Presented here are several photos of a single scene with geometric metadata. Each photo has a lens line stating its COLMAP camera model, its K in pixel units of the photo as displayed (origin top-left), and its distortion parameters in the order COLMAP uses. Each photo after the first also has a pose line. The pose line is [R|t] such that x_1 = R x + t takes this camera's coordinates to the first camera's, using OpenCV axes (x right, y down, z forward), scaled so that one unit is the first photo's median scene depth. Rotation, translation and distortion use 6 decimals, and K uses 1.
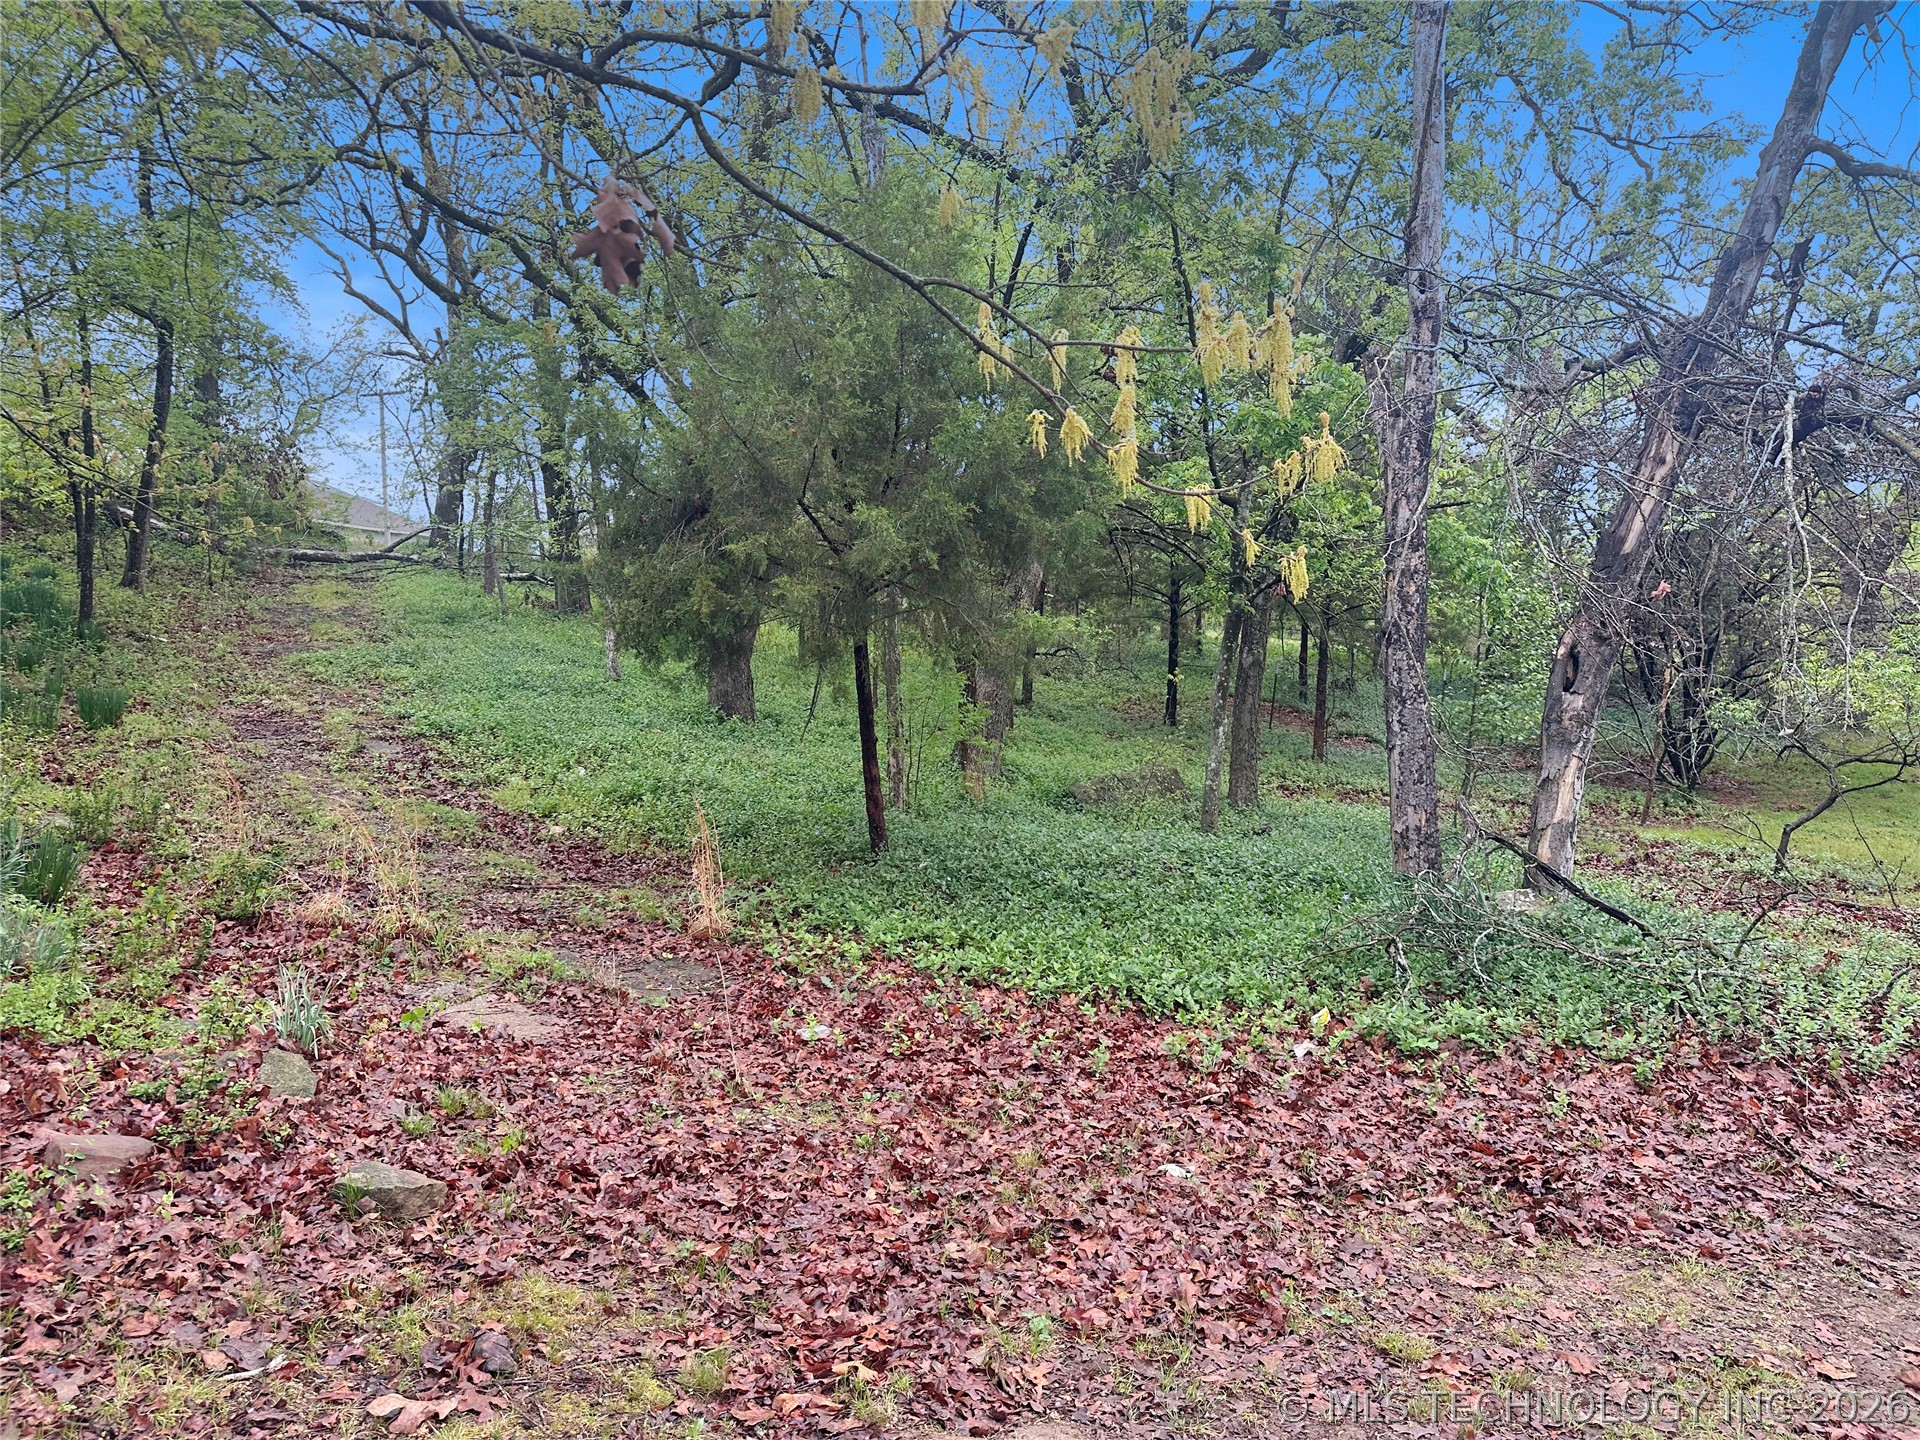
lens RADIAL K [[1329.5, 0, 960.0], [0, 1329.5, 720.0], [0, 0, 1]] dist [0.004181, -0.028759]
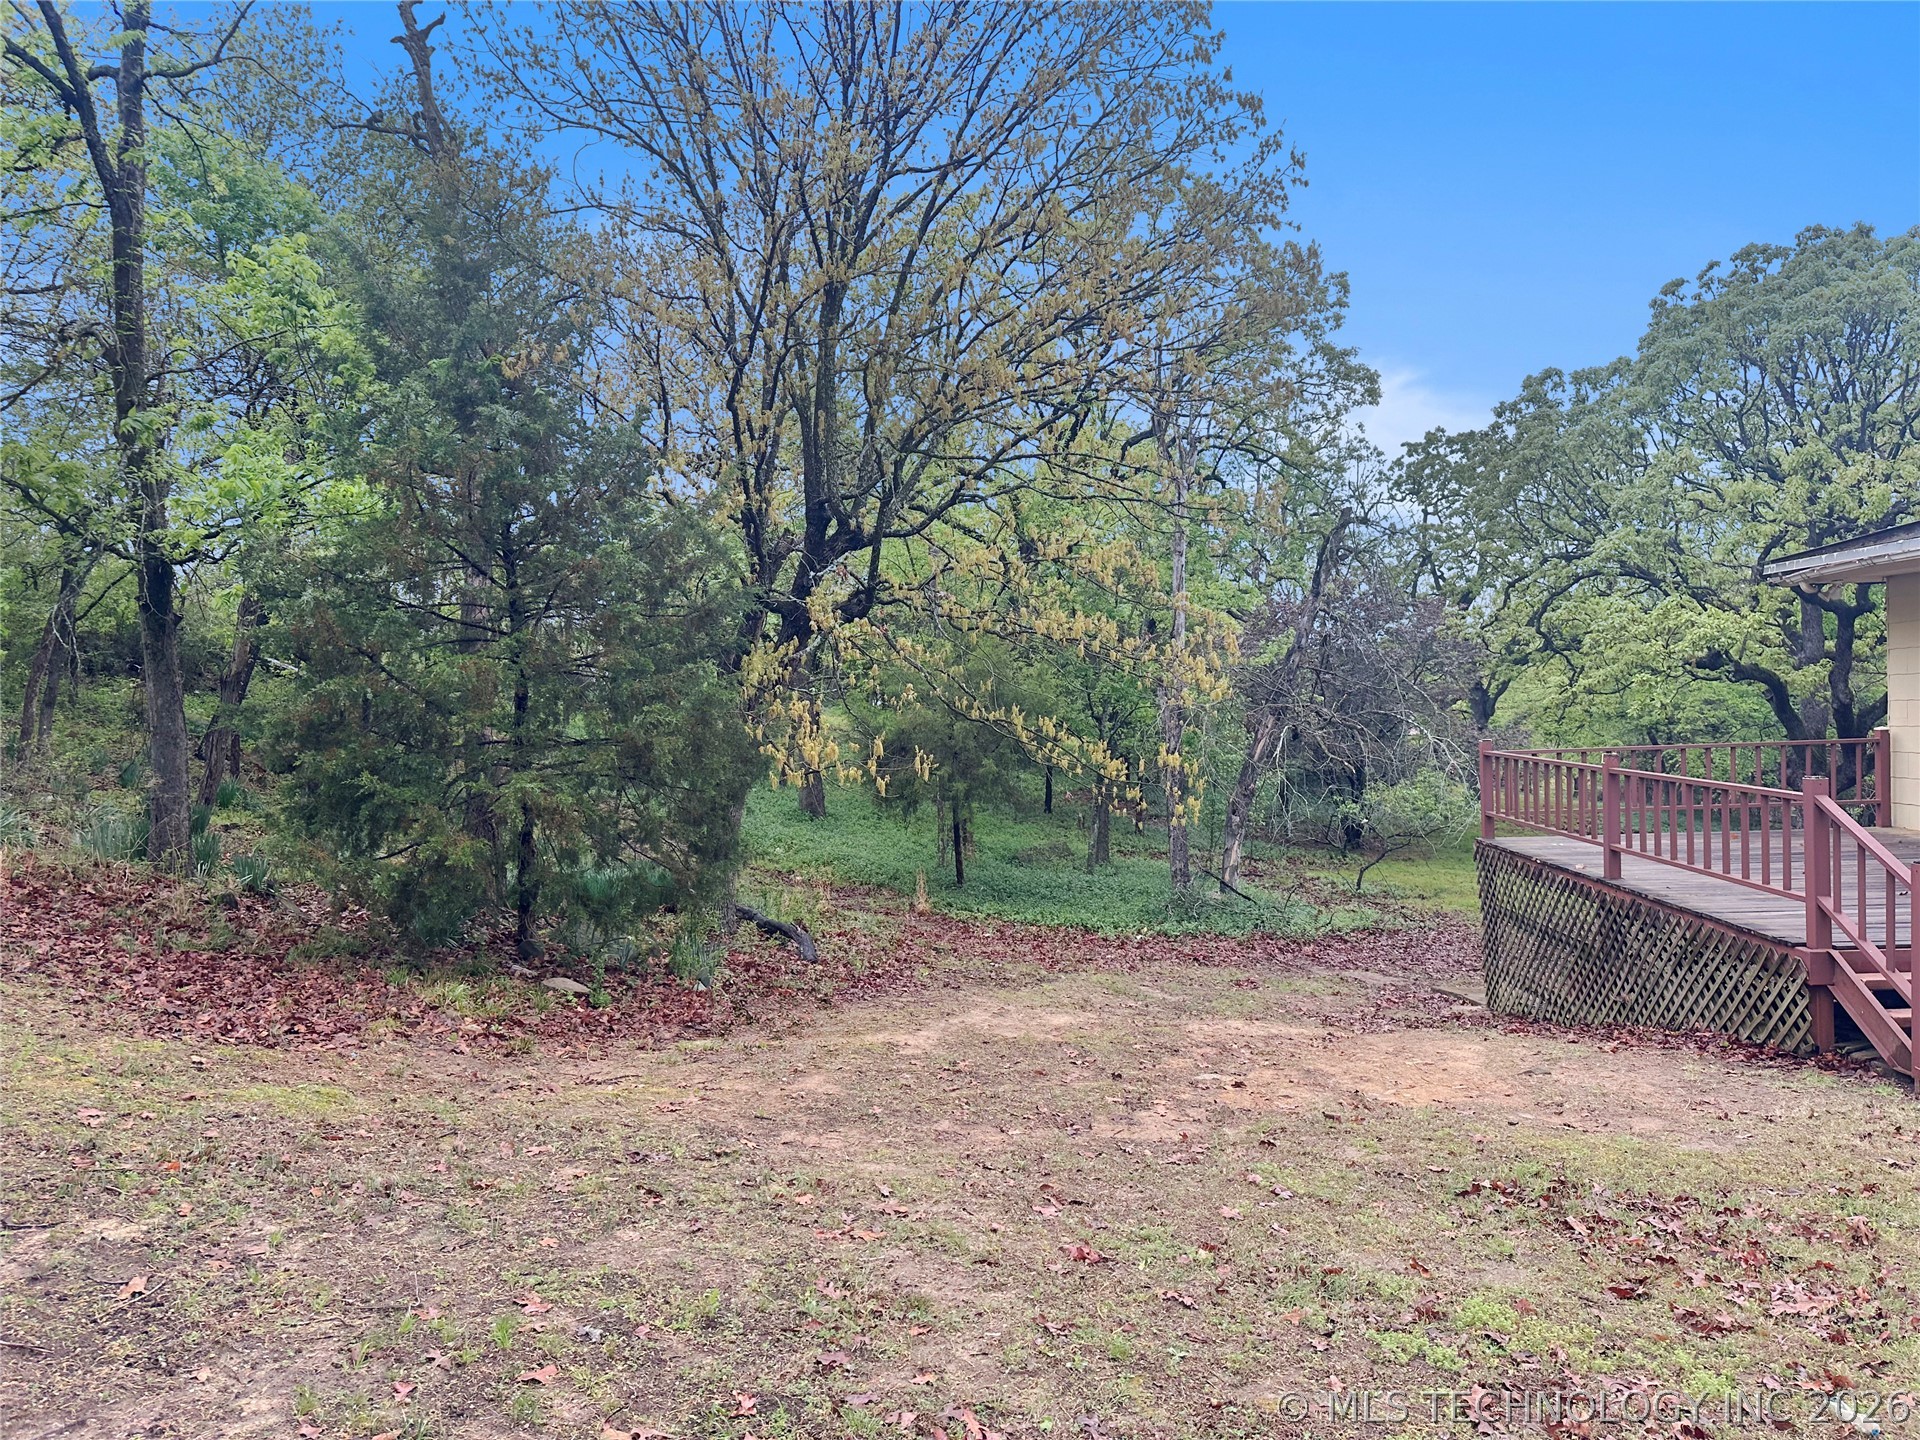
lens RADIAL K [[1329.5, 0, 960.0], [0, 1329.5, 720.0], [0, 0, 1]] dist [0.004181, -0.028759]
pose [[0.990869, -0.002729, 0.134797, -0.419201], [0.009009, 0.998901, -0.046000, -0.091277], [-0.134523, 0.046795, 0.989805, -1.492775]]
